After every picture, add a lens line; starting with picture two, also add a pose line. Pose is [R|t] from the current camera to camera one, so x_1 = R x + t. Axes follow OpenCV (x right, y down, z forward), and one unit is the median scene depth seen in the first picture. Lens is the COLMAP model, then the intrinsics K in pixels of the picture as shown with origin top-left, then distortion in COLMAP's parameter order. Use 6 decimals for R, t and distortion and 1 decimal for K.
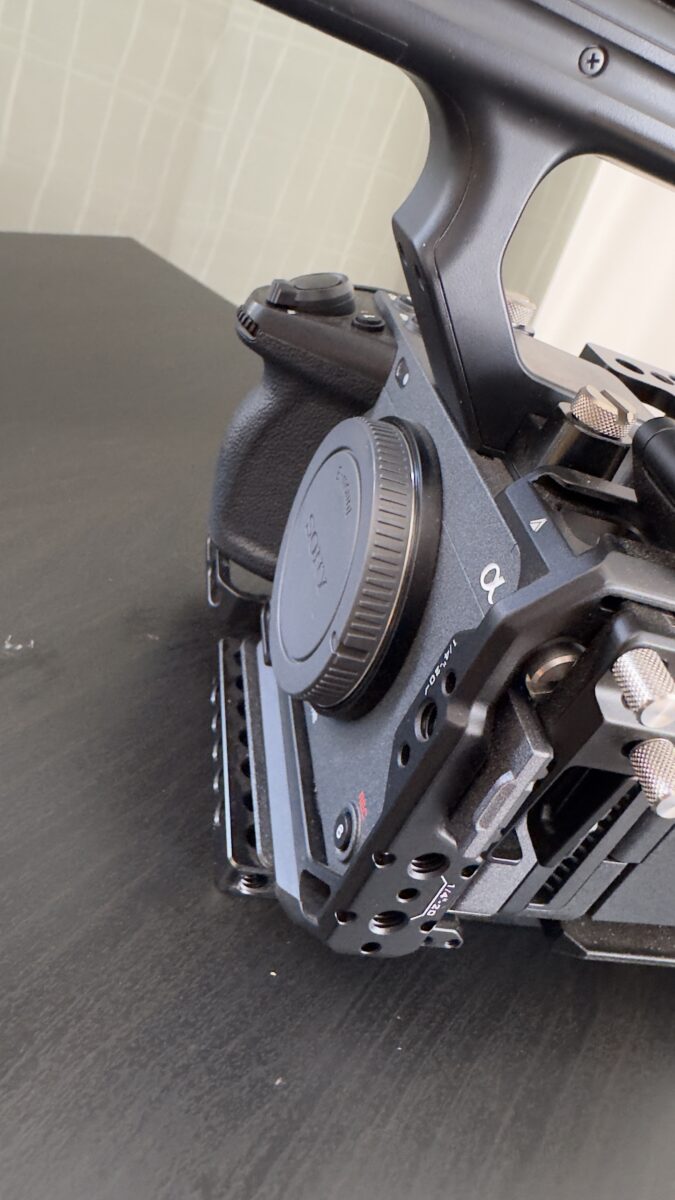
lens RADIAL K [[846.0, 0, 338.1], [0, 846.0, 551.1], [0, 0, 1]] dist [-0.006053, 0.000887]
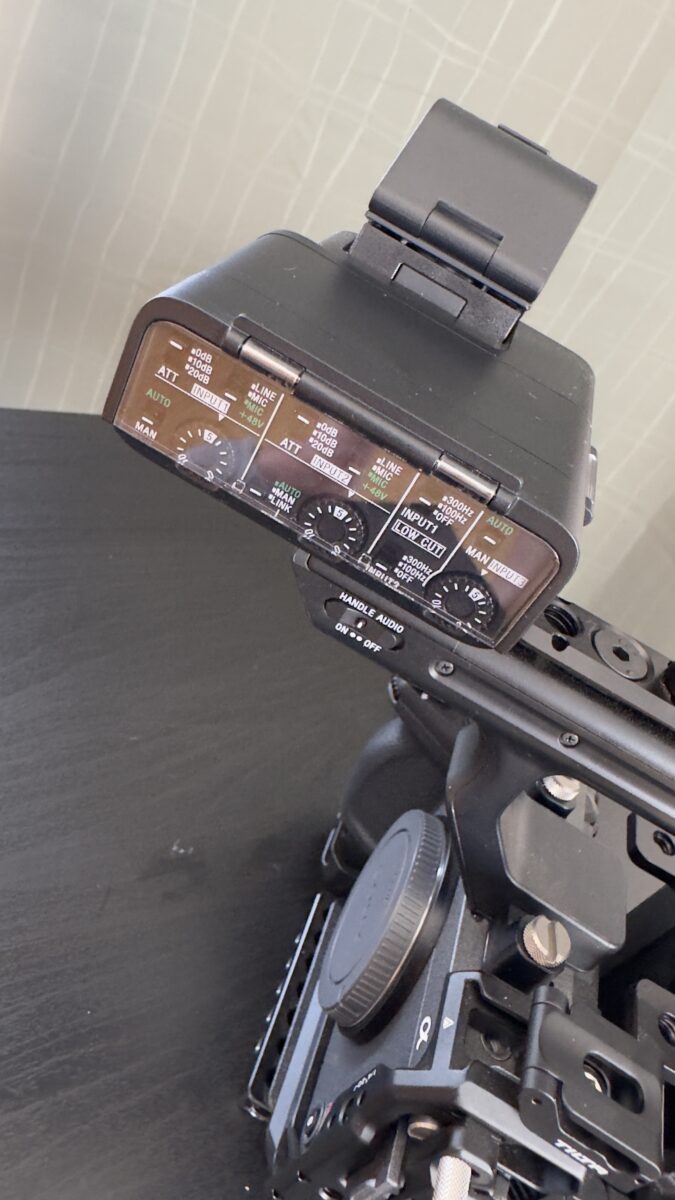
lens RADIAL K [[846.0, 0, 338.1], [0, 846.0, 551.1], [0, 0, 1]] dist [-0.006053, 0.000887]
pose [[0.906065, 0.268076, -0.327387, 0.235092], [-0.286057, 0.958186, -0.007086, -0.545117], [0.311798, 0.100071, 0.944864, -0.378088]]
